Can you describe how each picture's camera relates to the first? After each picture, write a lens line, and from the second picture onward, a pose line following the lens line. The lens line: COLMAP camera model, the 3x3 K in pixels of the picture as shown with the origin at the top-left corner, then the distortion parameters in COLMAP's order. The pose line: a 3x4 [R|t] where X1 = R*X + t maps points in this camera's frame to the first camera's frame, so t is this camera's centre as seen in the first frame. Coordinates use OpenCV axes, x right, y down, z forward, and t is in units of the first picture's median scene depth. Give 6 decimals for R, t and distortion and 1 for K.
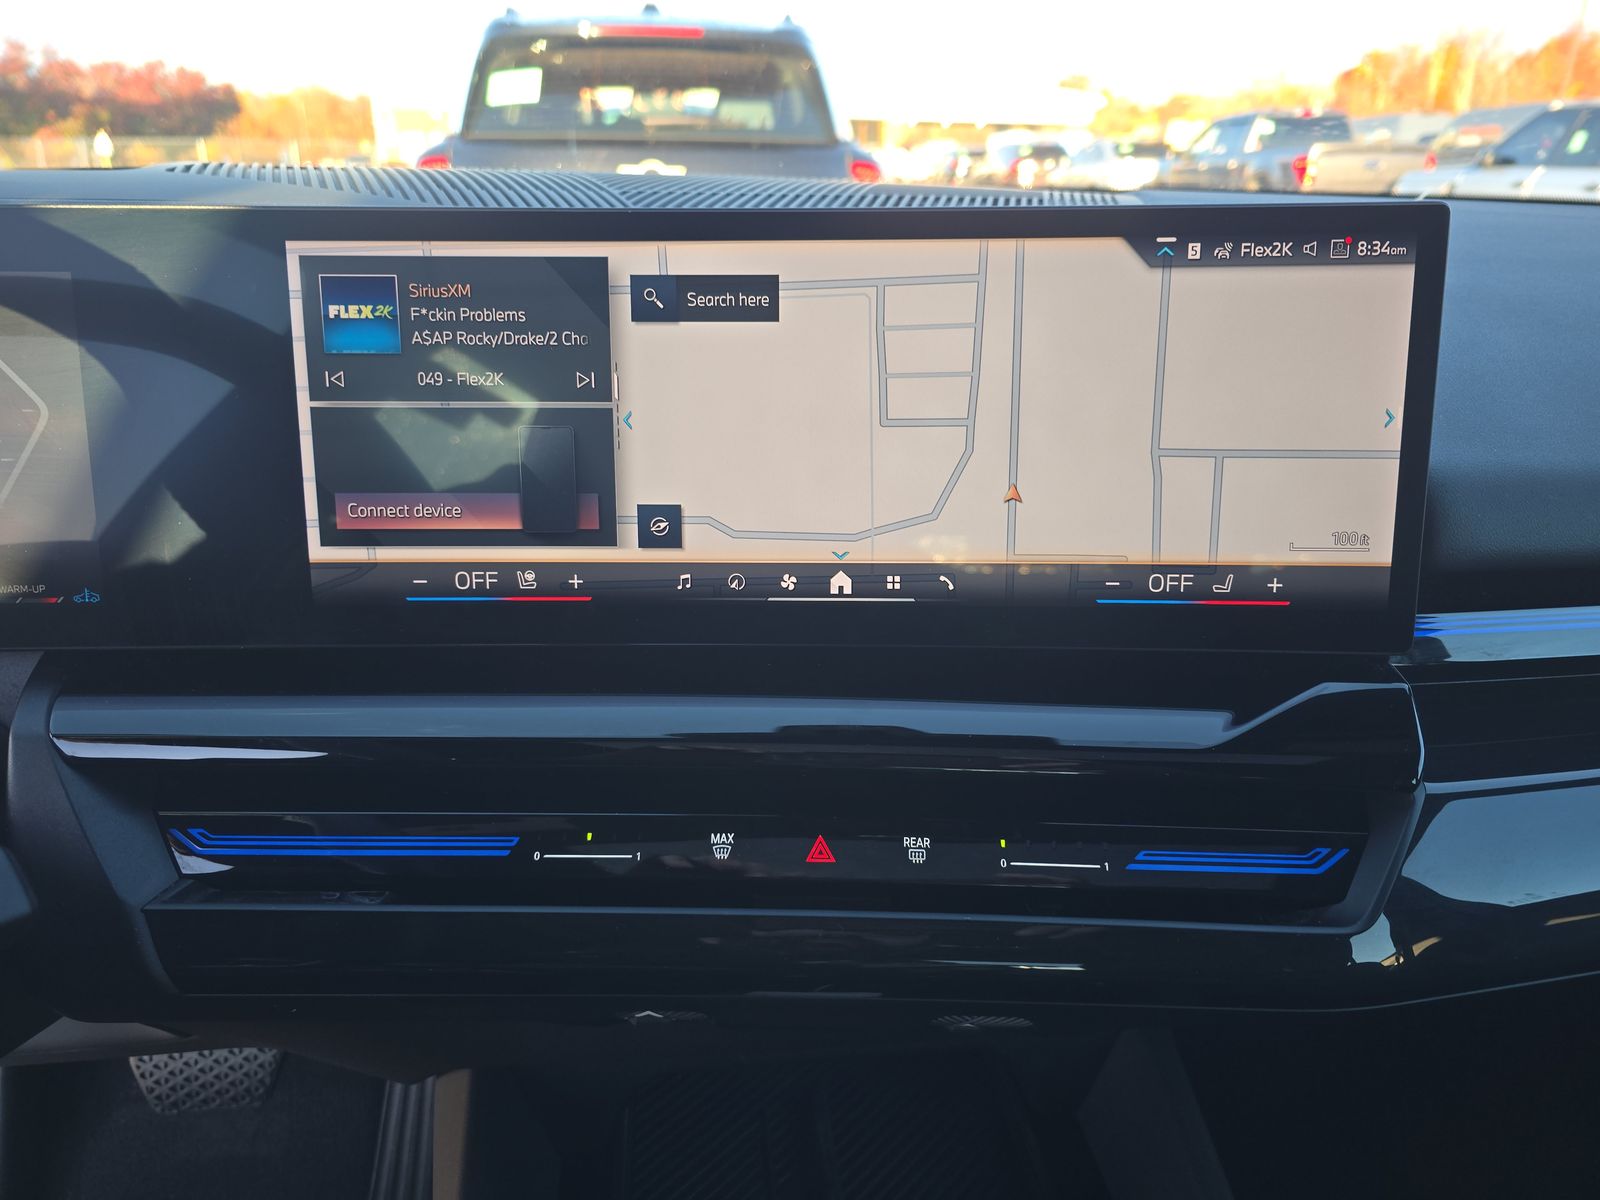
lens RADIAL K [[1168.6, 0, 800.0], [0, 1168.6, 600.0], [0, 0, 1]] dist [0.035250, -0.034068]
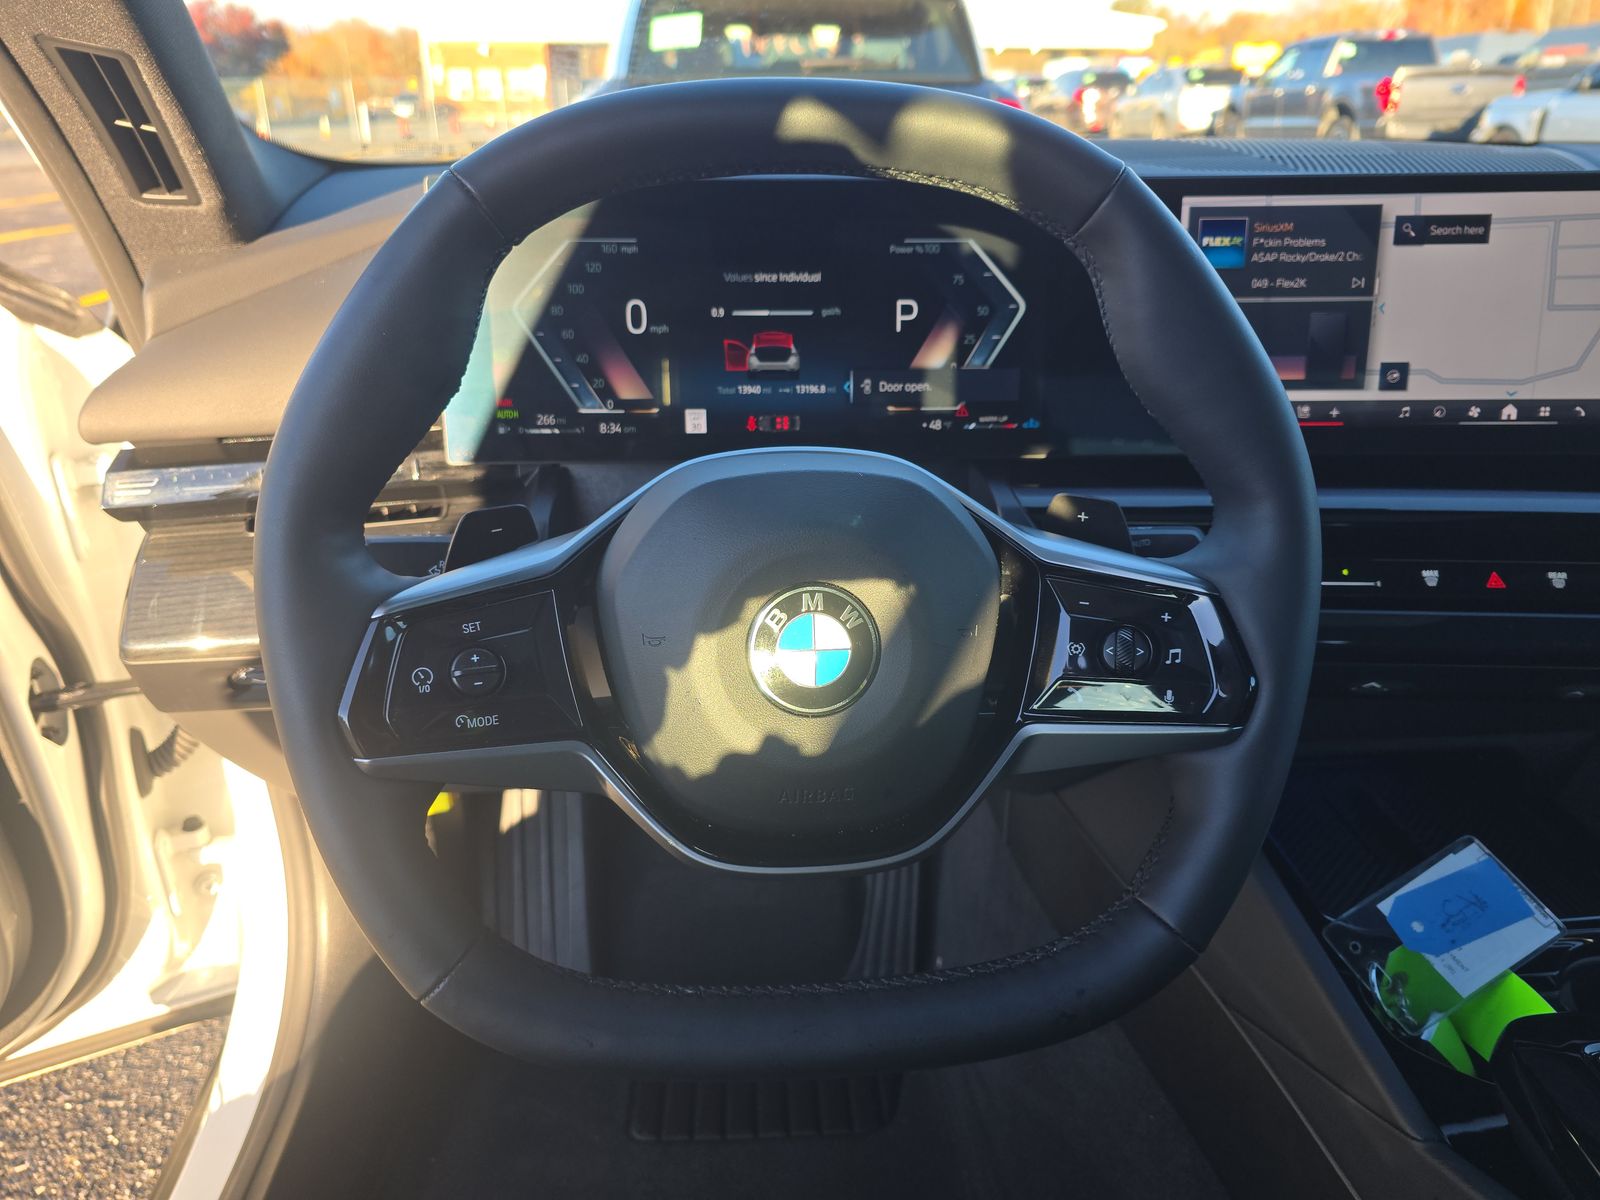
lens RADIAL K [[1168.6, 0, 800.0], [0, 1168.6, 600.0], [0, 0, 1]] dist [0.035250, -0.034068]
pose [[0.999077, 0.004193, -0.042758, -0.851730], [-0.002071, 0.998769, 0.049551, 0.161474], [0.042913, -0.049416, 0.997856, -0.636584]]
